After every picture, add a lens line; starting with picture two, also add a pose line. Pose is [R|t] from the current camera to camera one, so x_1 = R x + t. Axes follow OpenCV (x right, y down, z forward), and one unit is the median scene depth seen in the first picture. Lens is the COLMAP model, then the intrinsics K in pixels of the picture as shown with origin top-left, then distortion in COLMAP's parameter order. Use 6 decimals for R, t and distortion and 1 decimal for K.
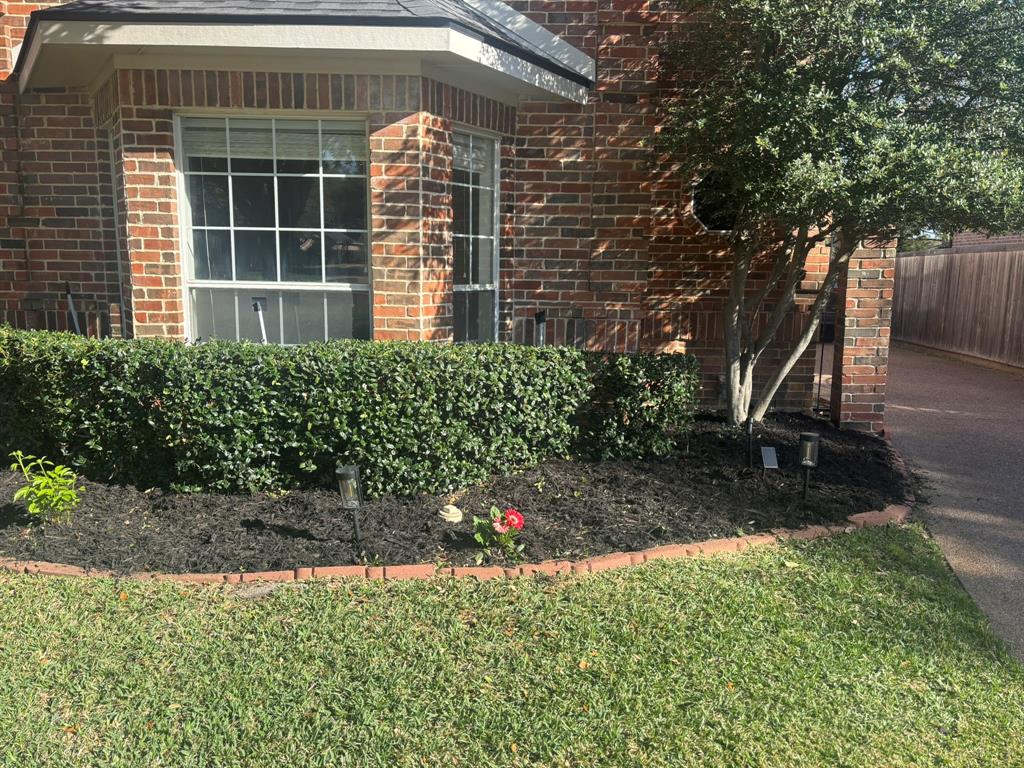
lens RADIAL K [[760.5, 0, 511.8], [0, 760.5, 383.8], [0, 0, 1]] dist [0.015061, -0.005848]
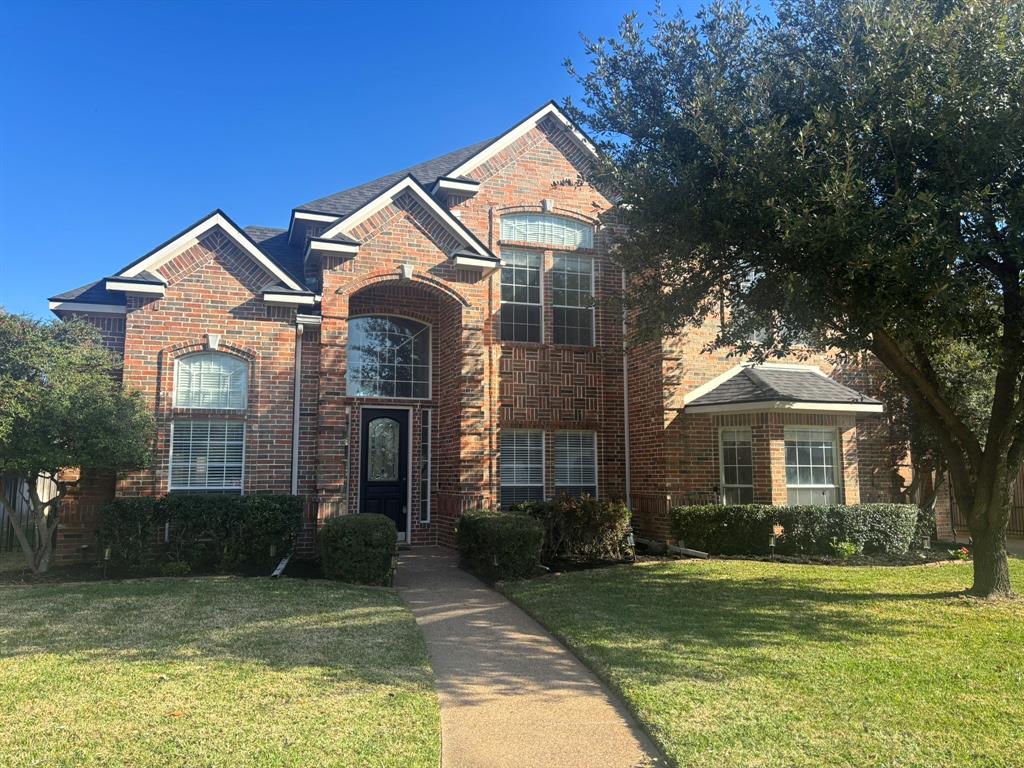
lens RADIAL K [[760.5, 0, 512.3], [0, 760.5, 383.9], [0, 0, 1]] dist [0.015061, -0.005848]
pose [[0.947628, 0.023794, 0.318489, -2.244036], [0.063892, 0.962939, -0.262044, 0.172155], [-0.312920, 0.268669, 0.910987, -1.293886]]
